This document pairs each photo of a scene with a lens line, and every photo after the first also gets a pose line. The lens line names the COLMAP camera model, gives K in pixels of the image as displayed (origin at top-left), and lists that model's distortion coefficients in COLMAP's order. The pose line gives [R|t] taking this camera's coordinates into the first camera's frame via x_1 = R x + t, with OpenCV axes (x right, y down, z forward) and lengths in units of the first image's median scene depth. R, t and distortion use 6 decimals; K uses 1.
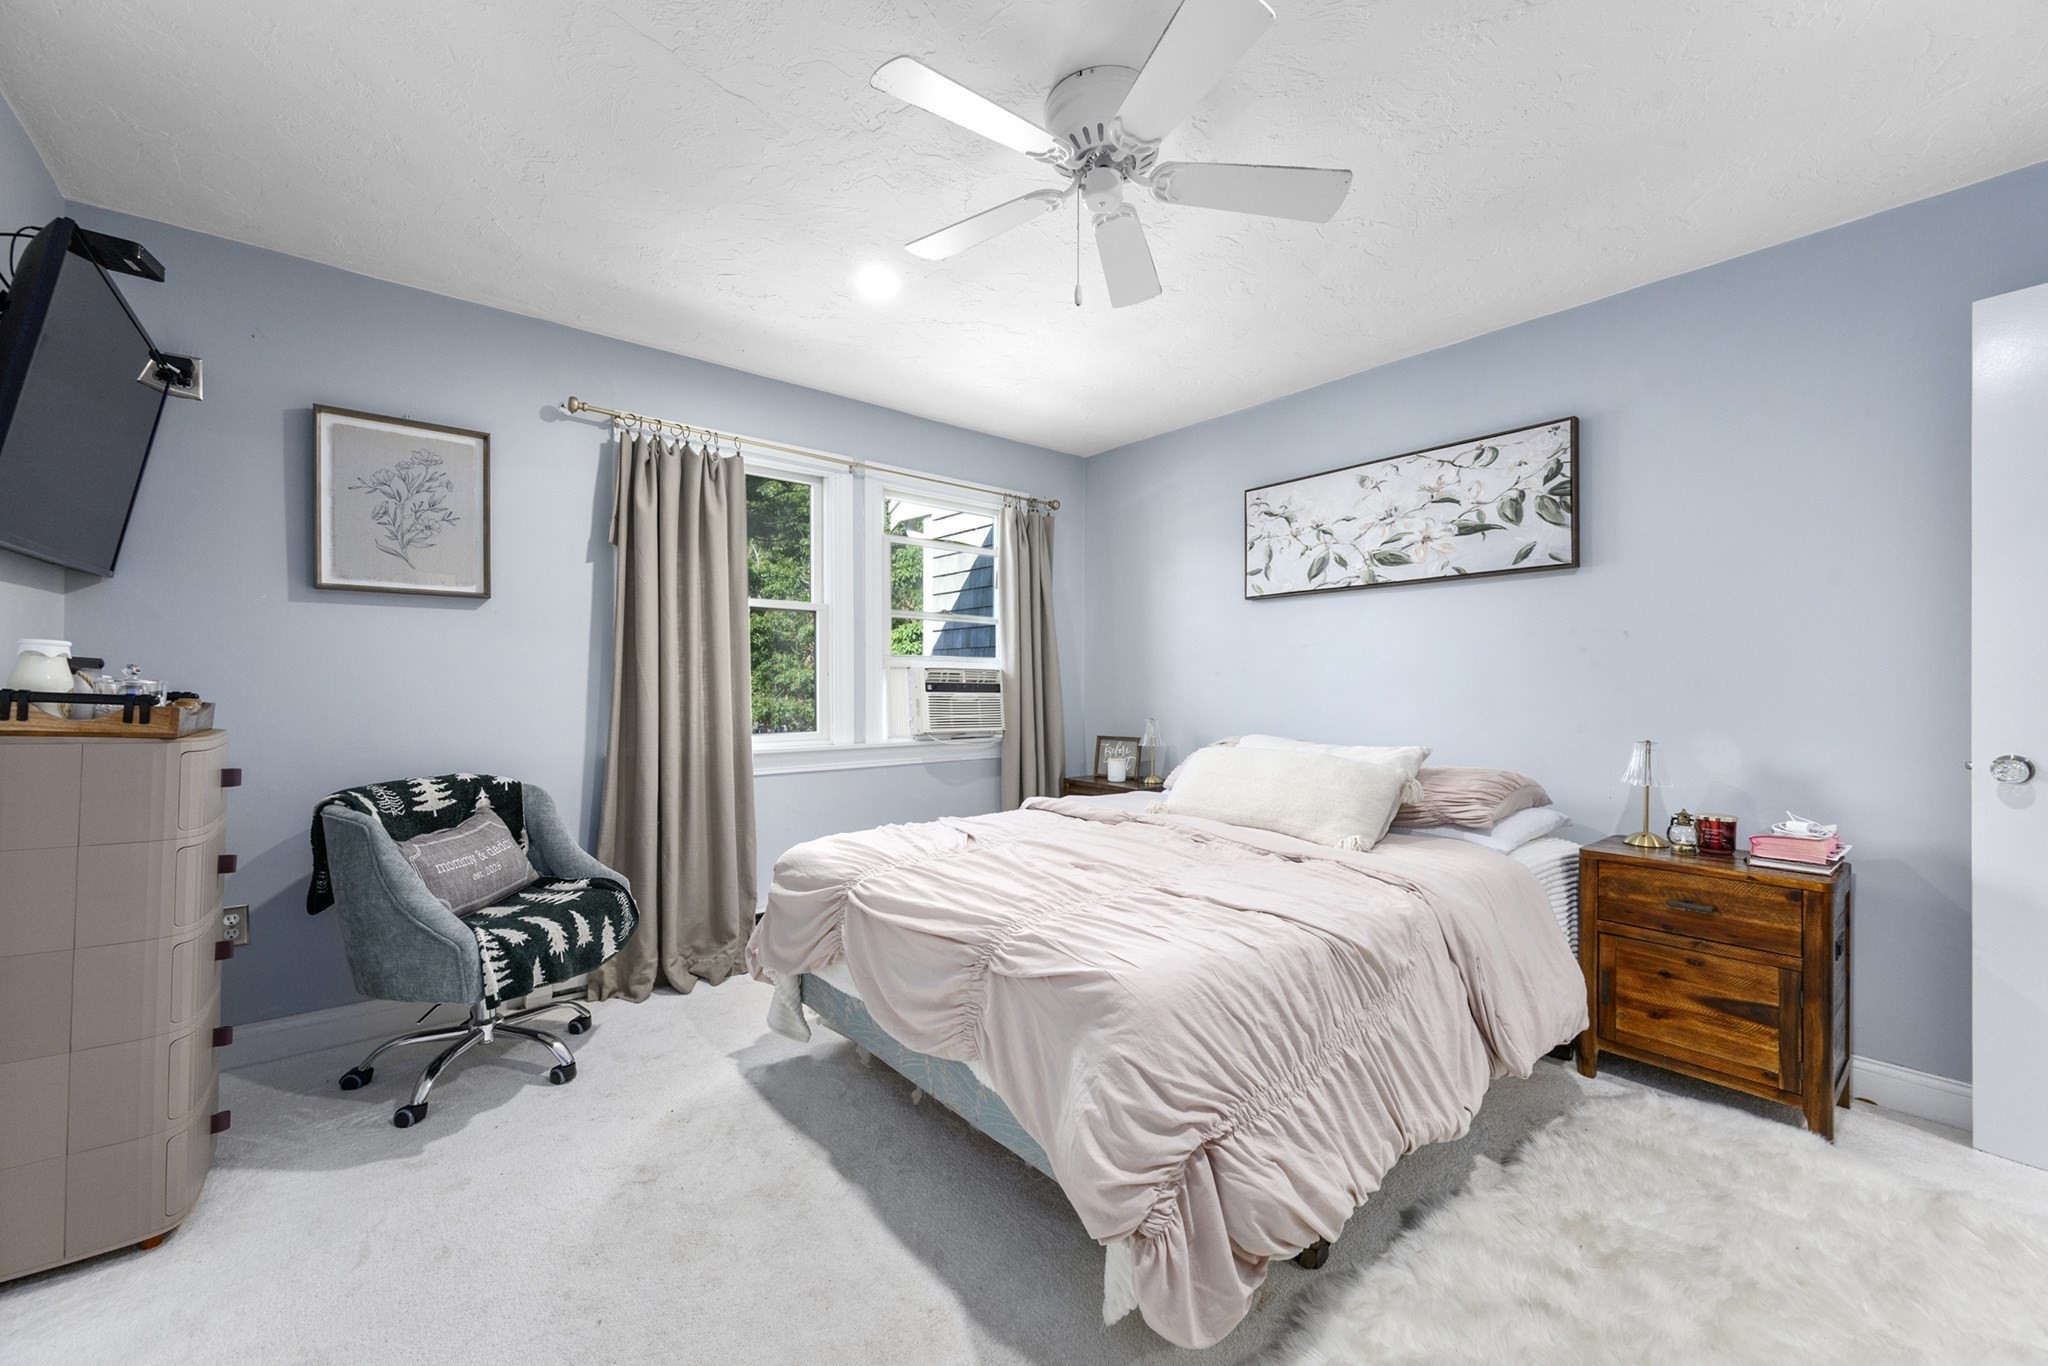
lens RADIAL K [[826.0, 0, 1026.9], [0, 826.0, 690.2], [0, 0, 1]] dist [-0.000858, 0.000005]
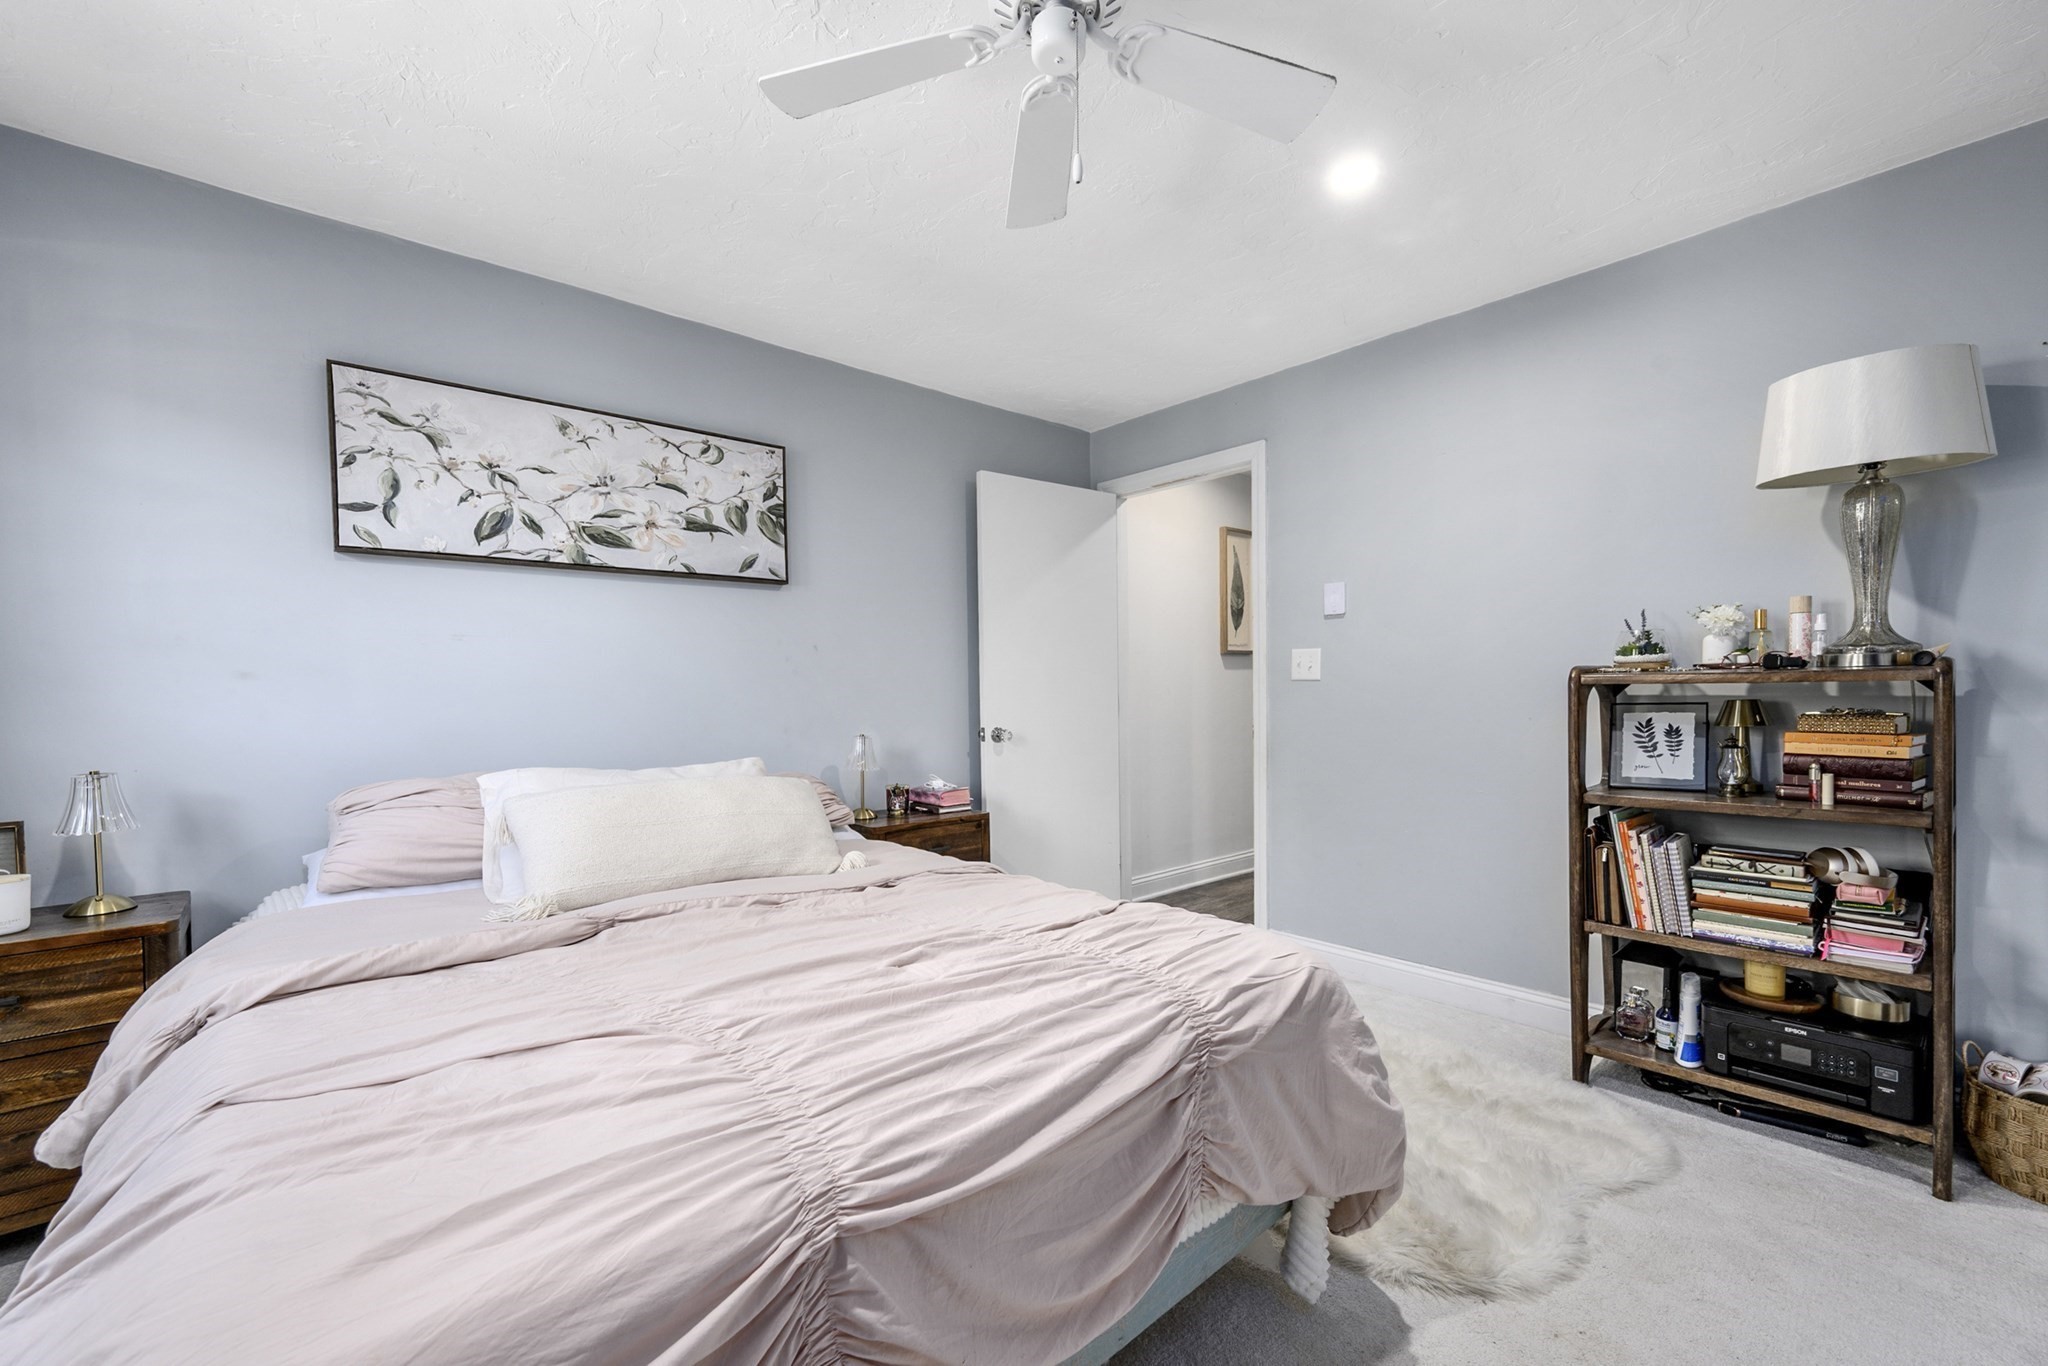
lens RADIAL K [[826.0, 0, 1051.5], [0, 826.0, 711.5], [0, 0, 1]] dist [-0.000858, 0.000005]
pose [[-0.047858, -0.026566, 0.998501, -0.449274], [0.016386, 0.999491, 0.027377, -0.003467], [-0.998720, 0.017671, -0.047398, 0.682724]]
